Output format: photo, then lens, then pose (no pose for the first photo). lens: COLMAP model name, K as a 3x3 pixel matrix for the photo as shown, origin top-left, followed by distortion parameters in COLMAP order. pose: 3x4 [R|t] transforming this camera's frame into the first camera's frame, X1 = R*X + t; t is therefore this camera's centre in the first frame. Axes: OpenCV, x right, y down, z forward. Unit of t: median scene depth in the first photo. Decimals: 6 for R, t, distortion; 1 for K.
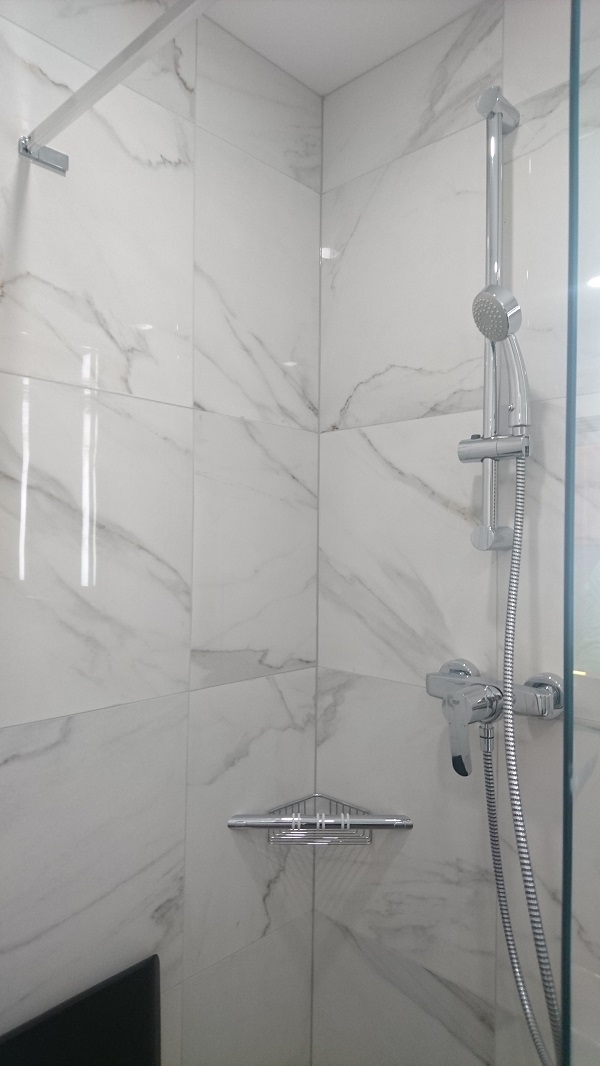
lens RADIAL K [[666.6, 0, 300.0], [0, 666.6, 533.0], [0, 0, 1]] dist [0.124217, -0.171167]
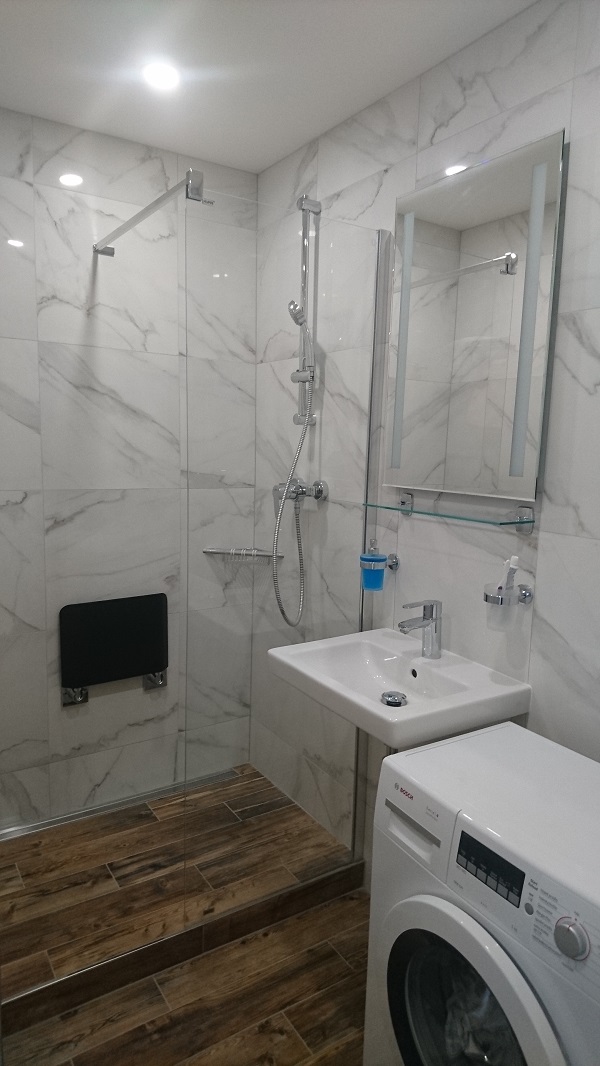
lens RADIAL K [[671.9, 0, 301.1], [0, 671.9, 535.4], [0, 0, 1]] dist [0.067475, -0.085688]
pose [[0.973885, 0.044203, -0.222695, 0.698159], [-0.011807, 0.989398, 0.144751, 0.061492], [0.226733, -0.138341, 0.964082, -1.022697]]
